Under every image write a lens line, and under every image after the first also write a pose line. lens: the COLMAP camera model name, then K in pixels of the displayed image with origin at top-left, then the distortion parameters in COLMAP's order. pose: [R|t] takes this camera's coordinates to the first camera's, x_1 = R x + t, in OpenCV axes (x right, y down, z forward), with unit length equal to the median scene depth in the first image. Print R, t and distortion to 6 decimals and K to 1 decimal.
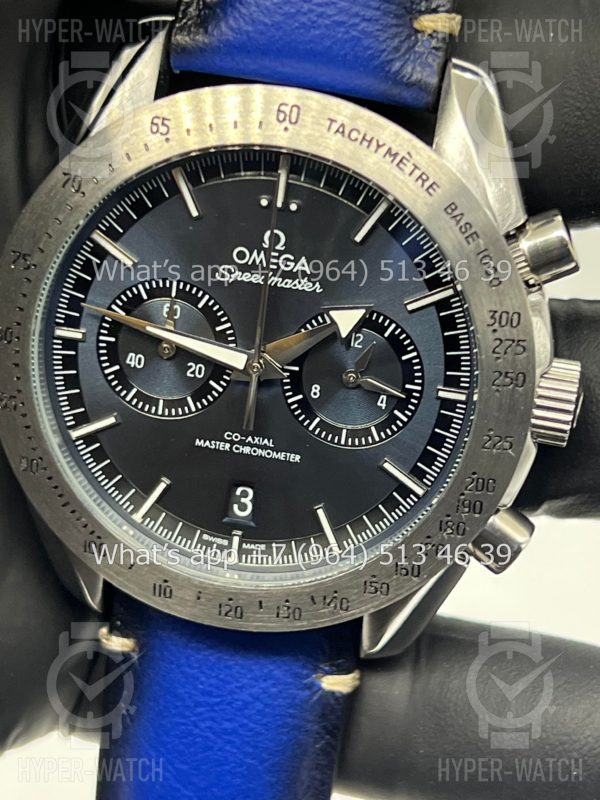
lens RADIAL K [[1860.8, 0, 296.6], [0, 1860.8, 400.4], [0, 0, 1]] dist [0.263636, 0.000000]
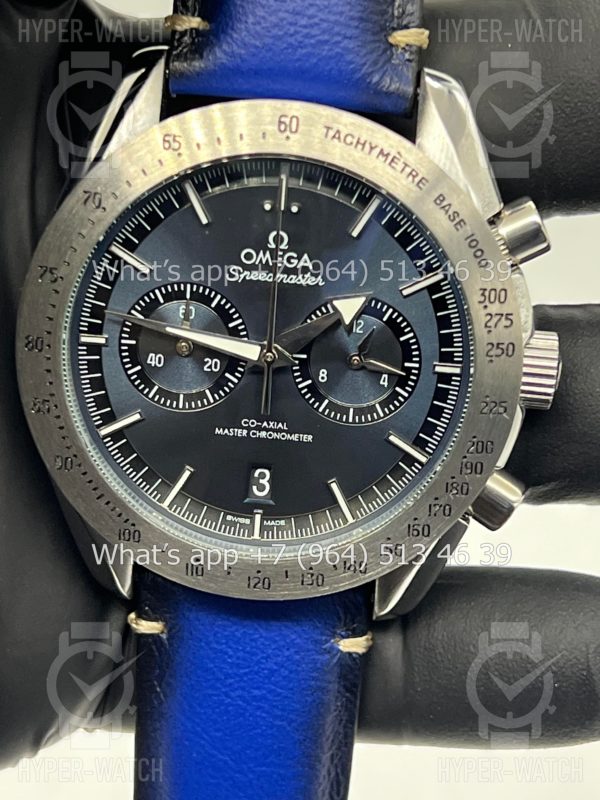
lens RADIAL K [[1860.8, 0, 304.9], [0, 1860.8, 398.9], [0, 0, 1]] dist [0.263636, 0.000000]
pose [[0.992880, -0.072255, 0.094703, -0.106030], [0.075272, 0.996751, -0.028675, 0.039636], [-0.092323, 0.035599, 0.995093, -0.093468]]
